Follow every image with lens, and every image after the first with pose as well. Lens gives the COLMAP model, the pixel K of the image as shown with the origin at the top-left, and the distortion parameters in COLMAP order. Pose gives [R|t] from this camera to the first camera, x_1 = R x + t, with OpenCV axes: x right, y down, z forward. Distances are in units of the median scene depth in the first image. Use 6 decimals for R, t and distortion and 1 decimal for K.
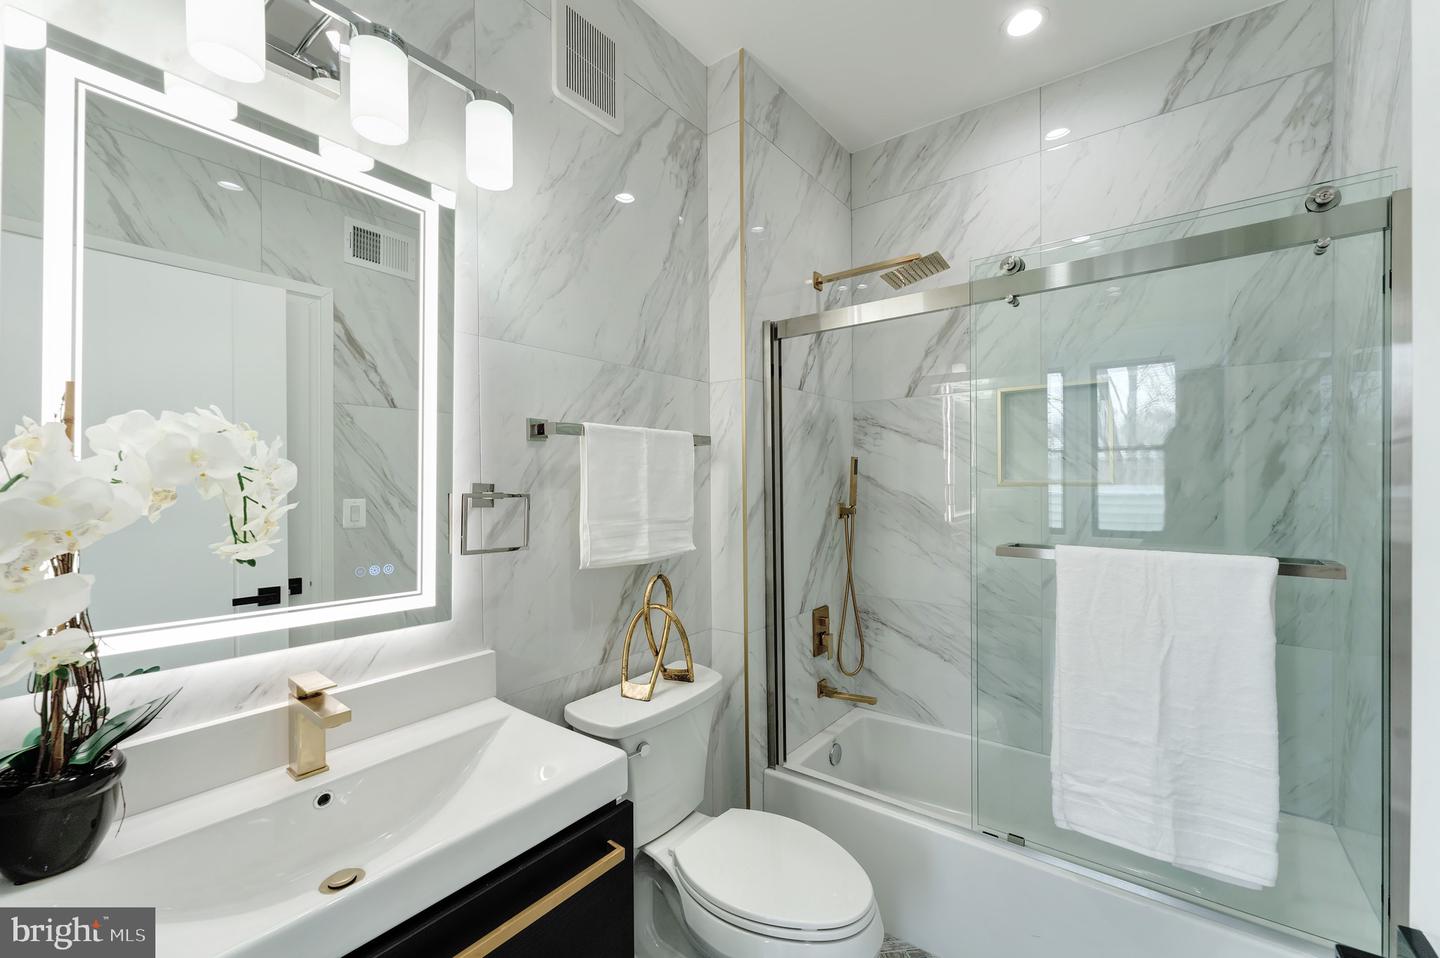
lens RADIAL K [[582.0, 0, 723.2], [0, 582.0, 475.1], [0, 0, 1]] dist [-0.000467, 0.000862]
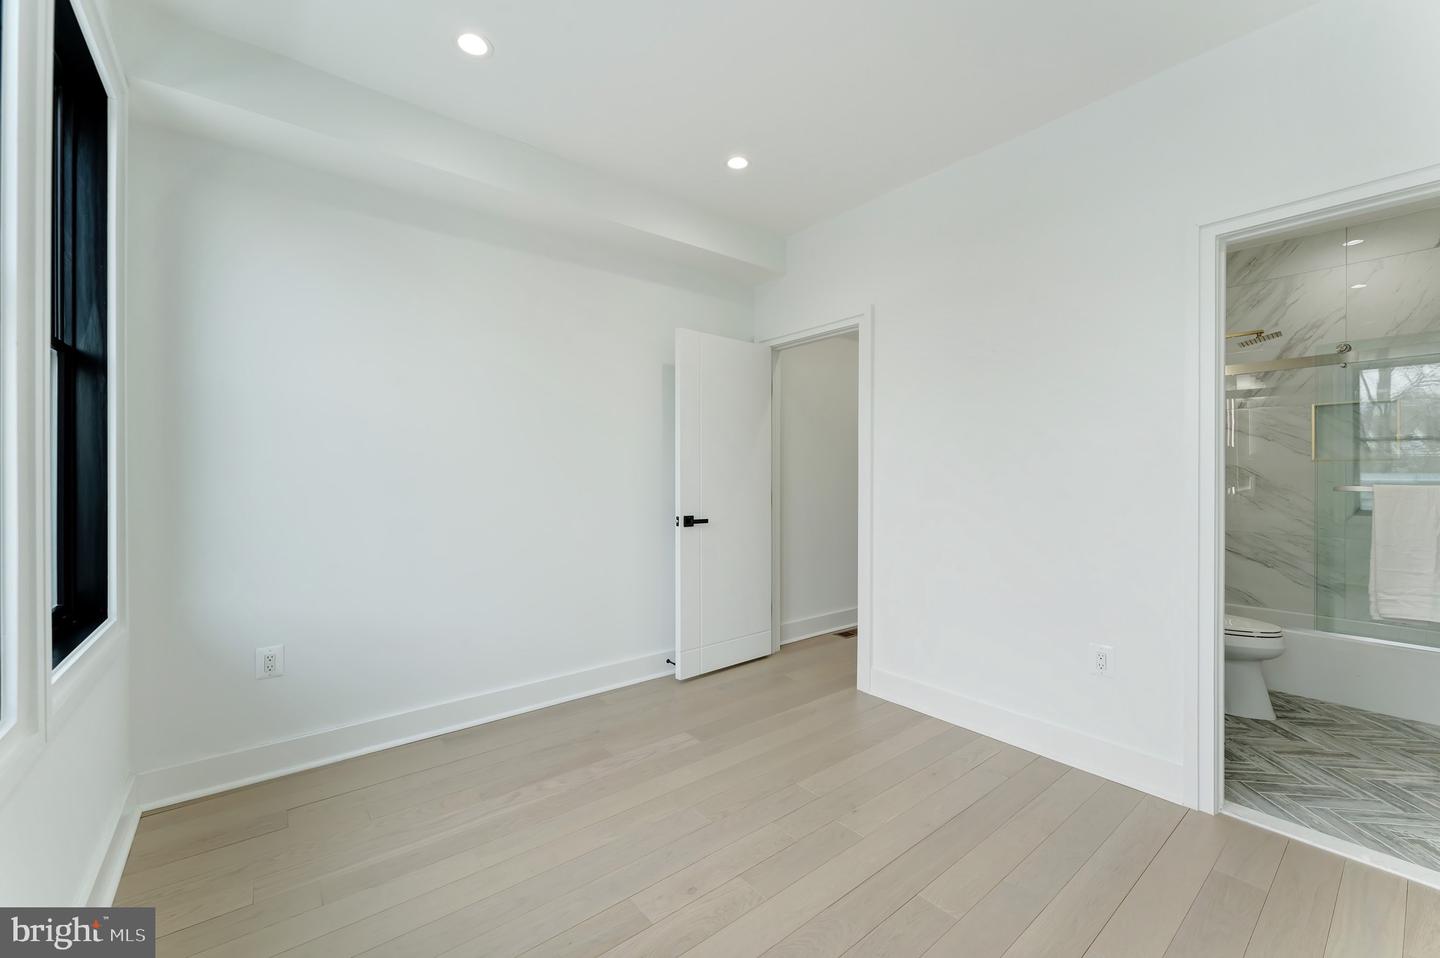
lens RADIAL K [[582.0, 0, 712.5], [0, 582.0, 472.3], [0, 0, 1]] dist [-0.000467, 0.000862]
pose [[0.973228, 0.005723, -0.229769, -0.799003], [-0.004625, 0.999975, 0.005318, 0.046746], [0.229794, -0.004113, 0.973231, -1.005164]]
